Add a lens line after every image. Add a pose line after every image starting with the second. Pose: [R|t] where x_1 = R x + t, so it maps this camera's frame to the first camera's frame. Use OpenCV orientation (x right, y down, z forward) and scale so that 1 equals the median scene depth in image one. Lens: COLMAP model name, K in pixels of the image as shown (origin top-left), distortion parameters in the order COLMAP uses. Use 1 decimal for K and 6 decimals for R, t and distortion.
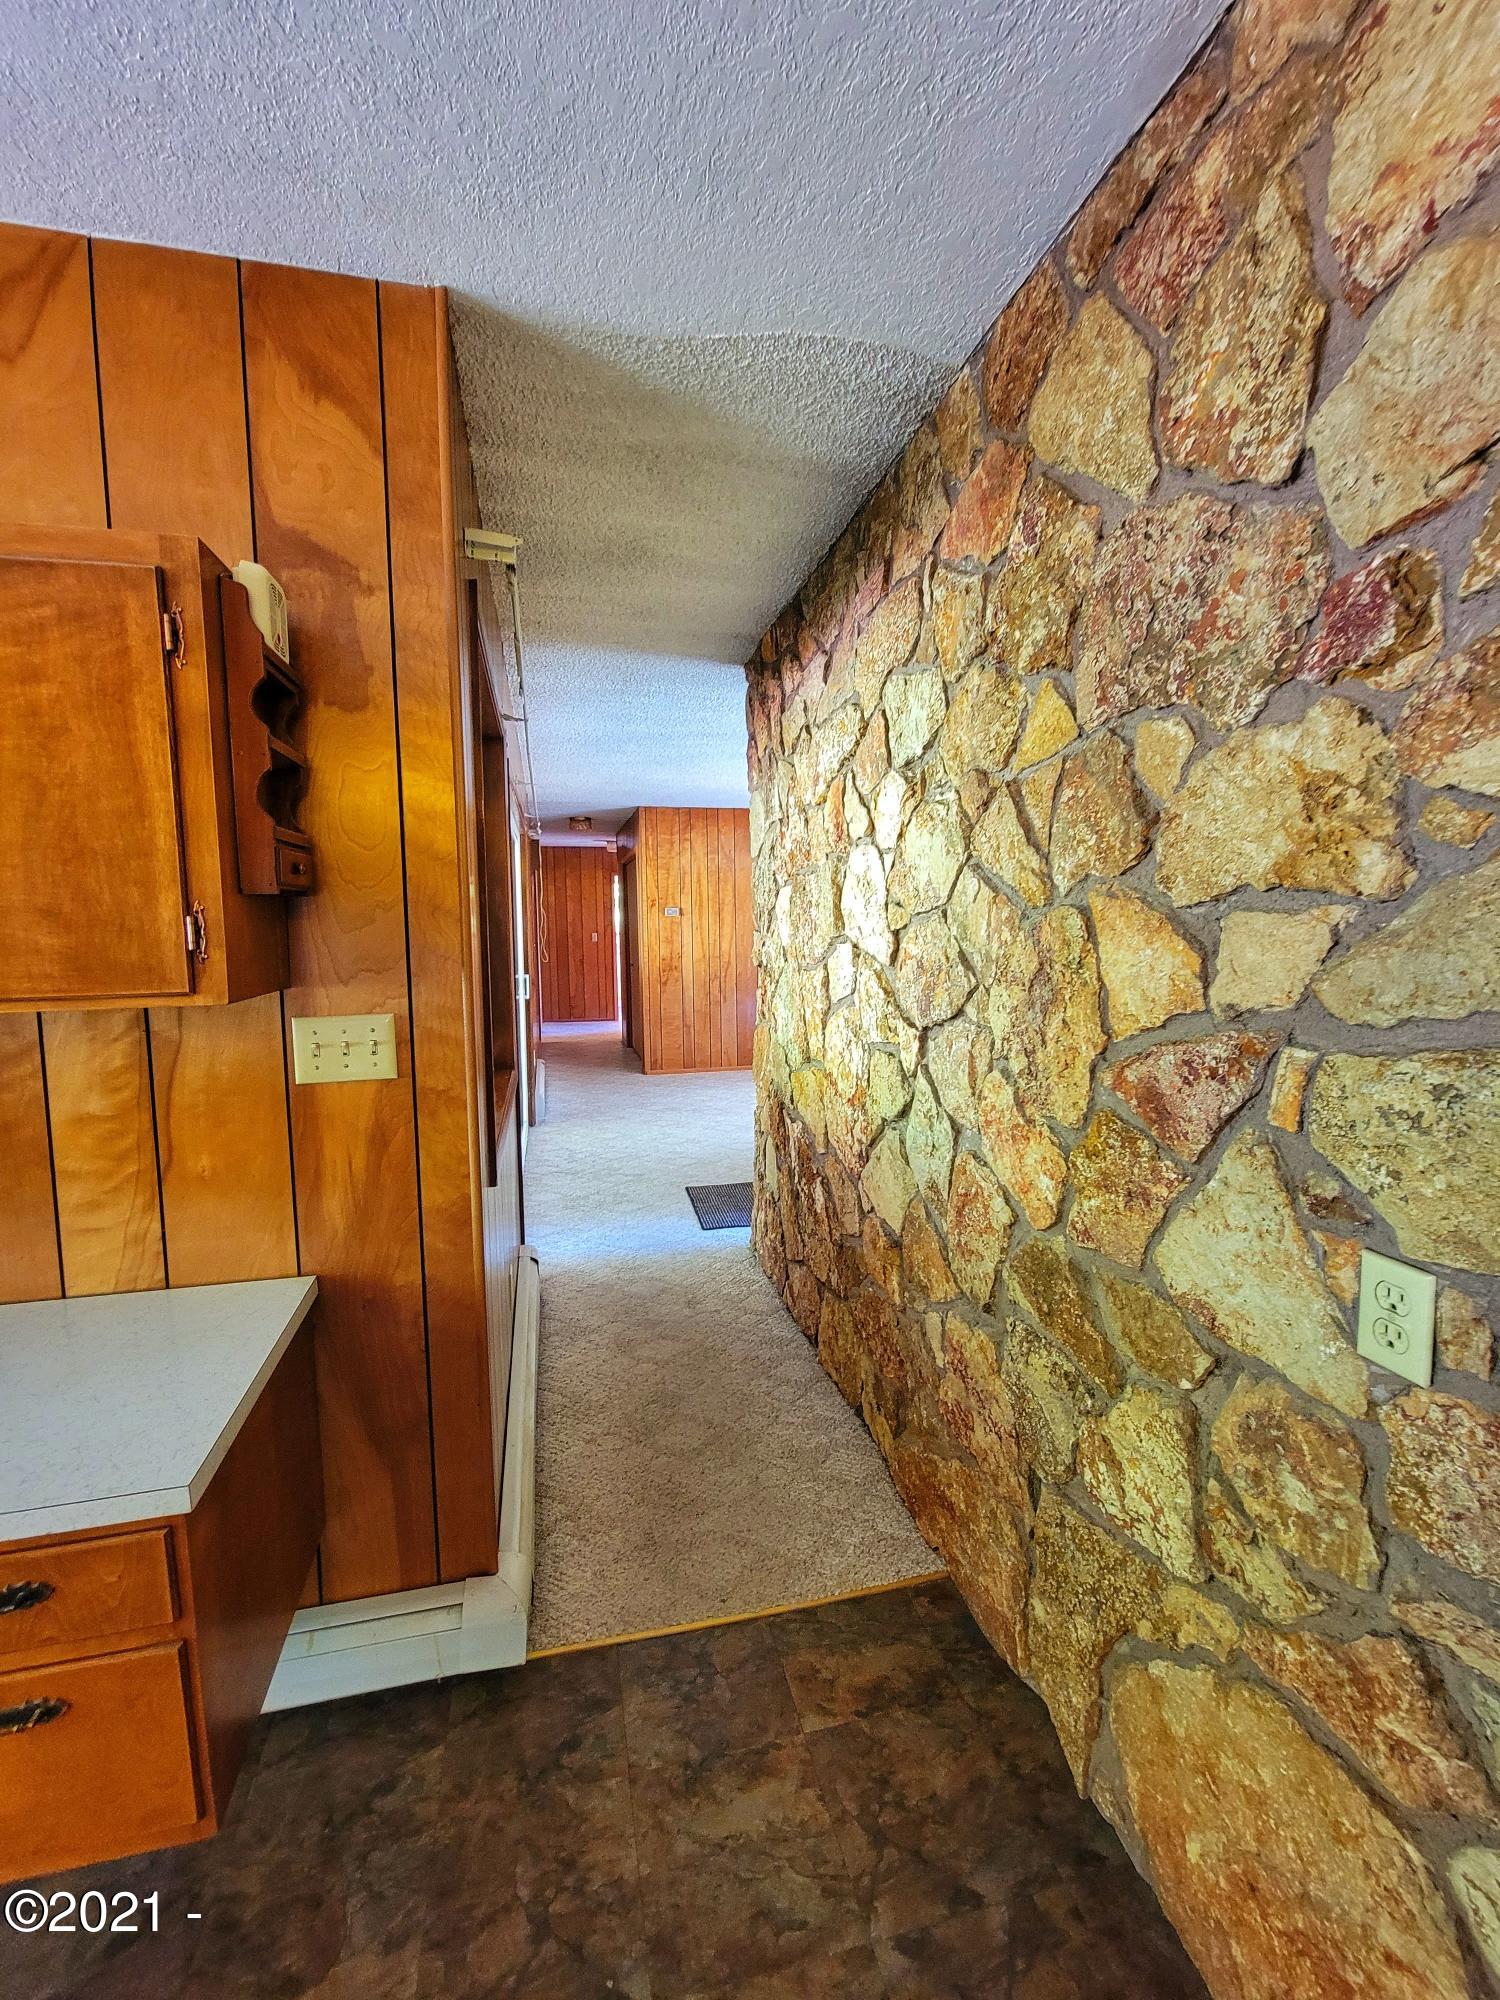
lens RADIAL K [[815.1, 0, 738.4], [0, 815.1, 989.8], [0, 0, 1]] dist [-0.003749, -0.000250]
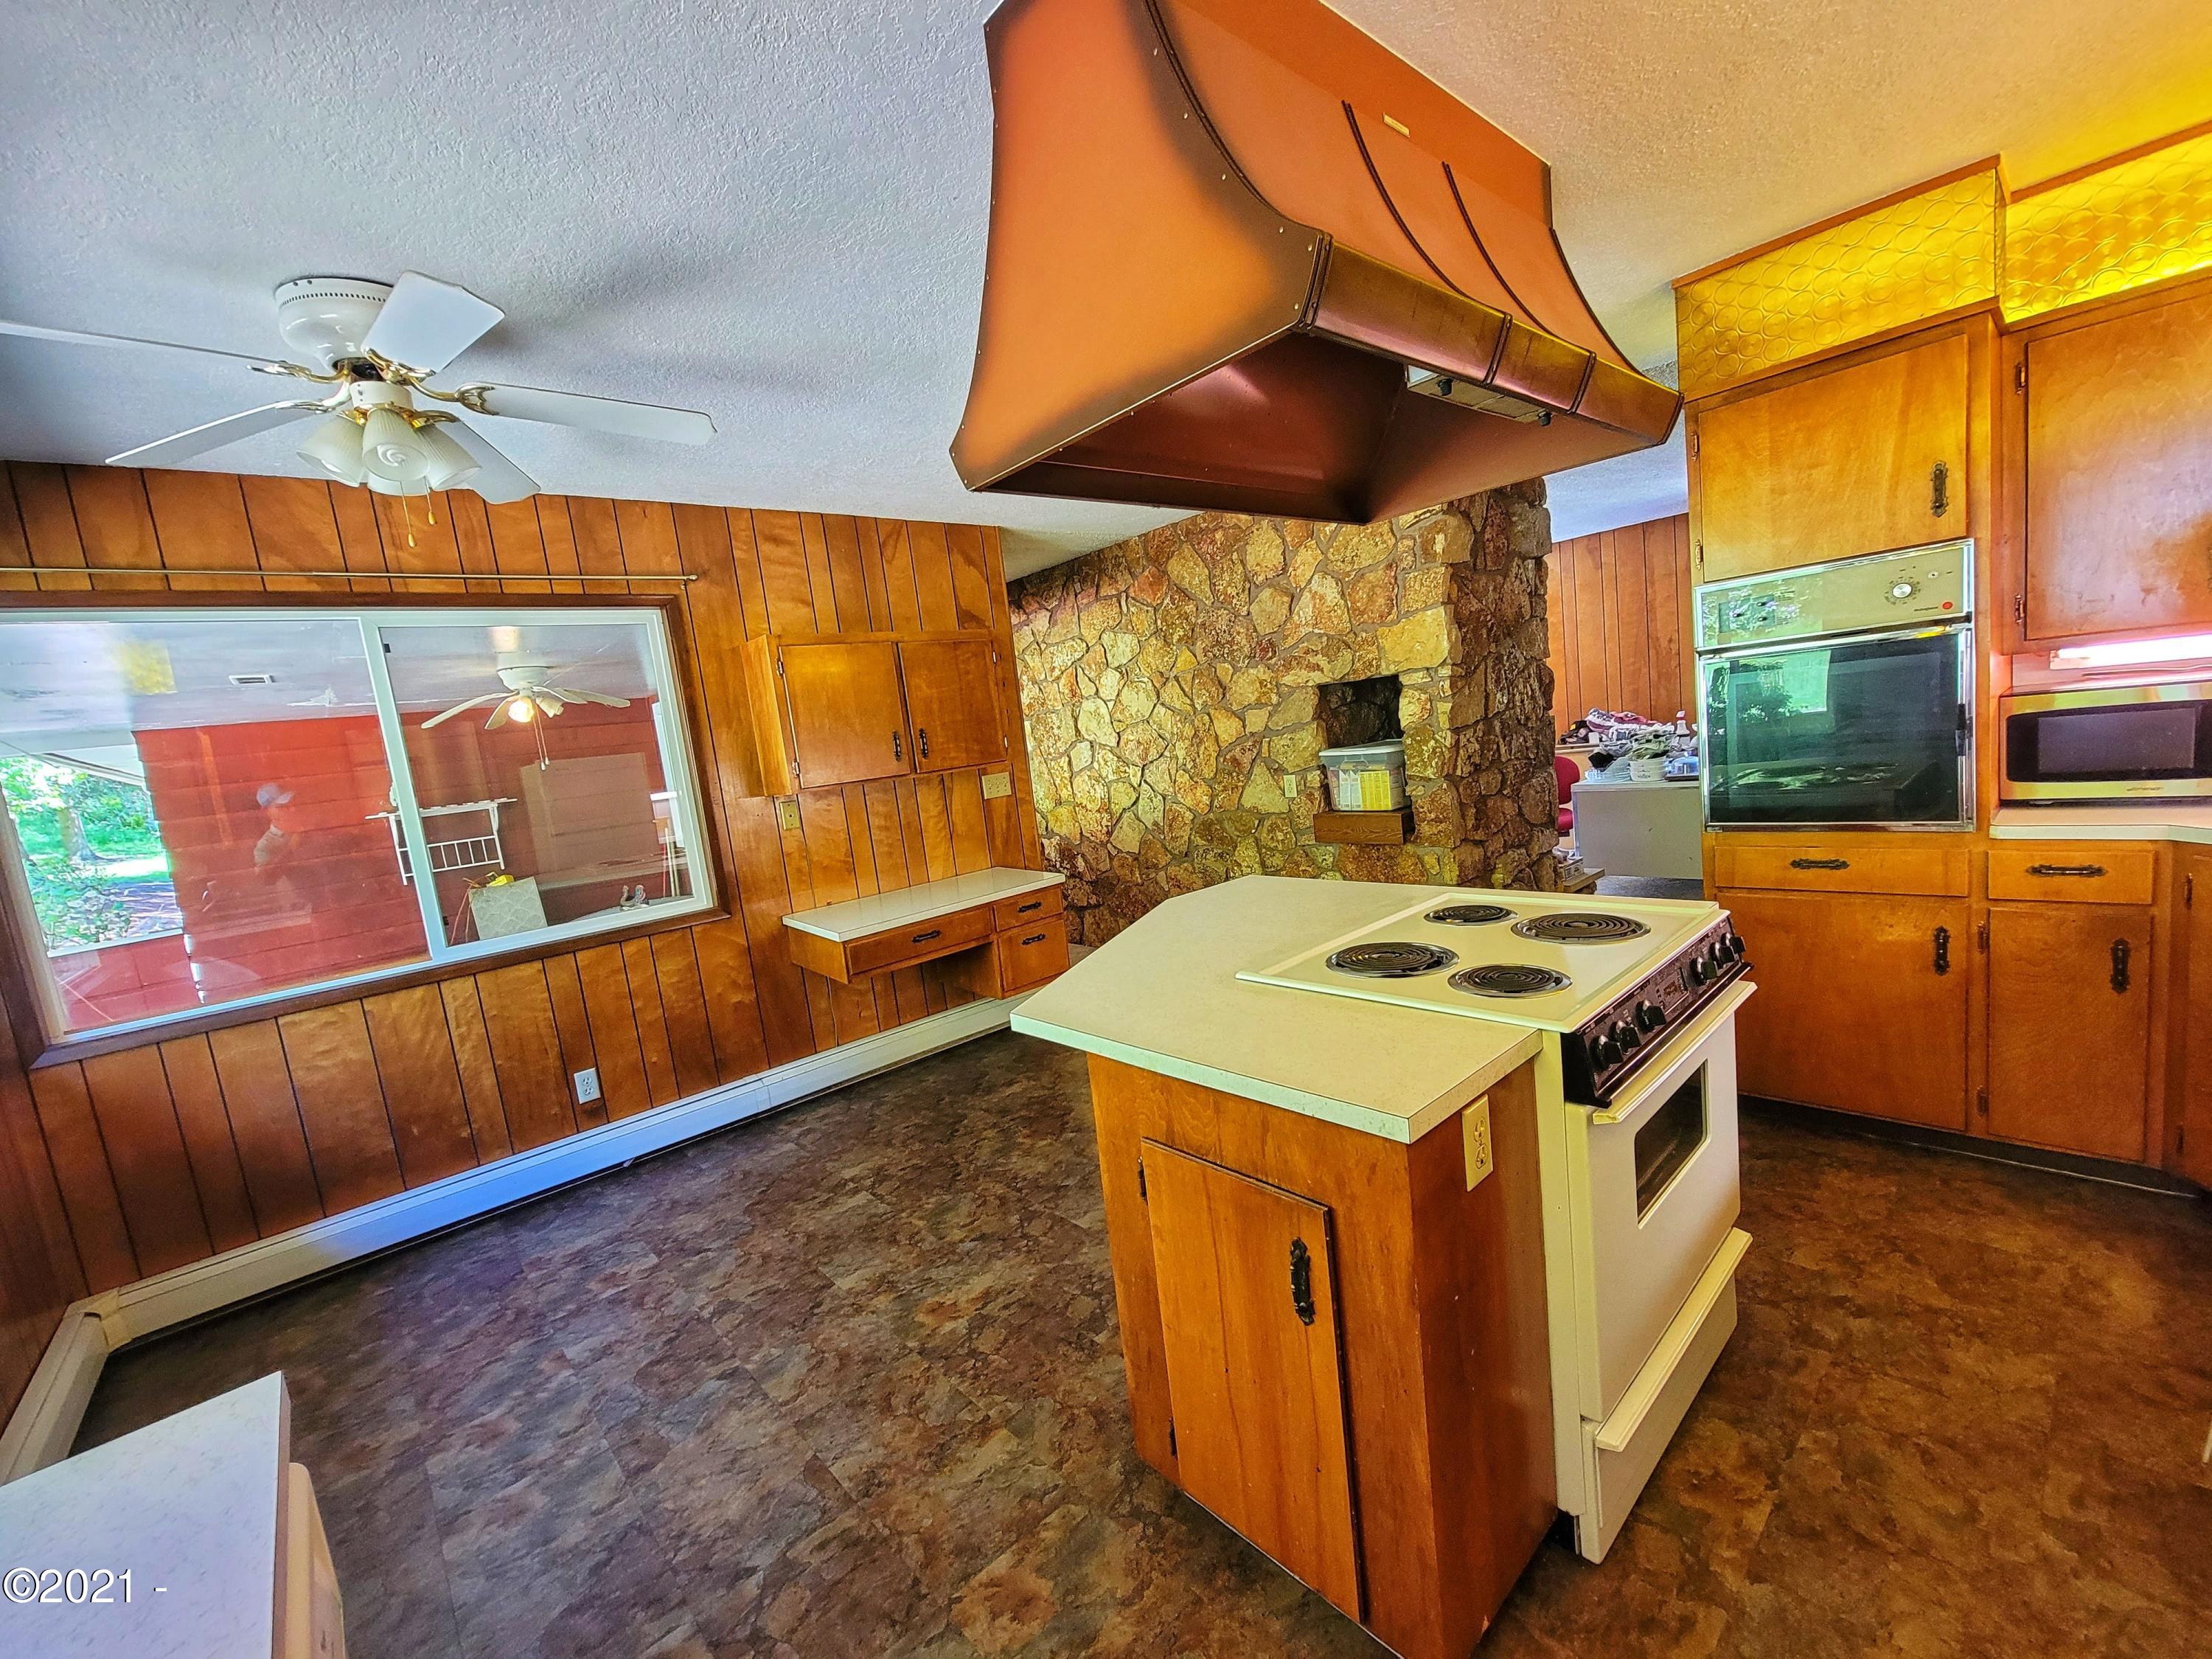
lens RADIAL K [[901.5, 0, 1105.1], [0, 901.5, 840.8], [0, 0, 1]] dist [-0.003749, -0.000250]
pose [[0.869800, -0.153557, 0.468901, -1.743869], [0.152342, 0.987486, 0.040793, 0.201468], [-0.469297, 0.035951, 0.882308, -2.057689]]
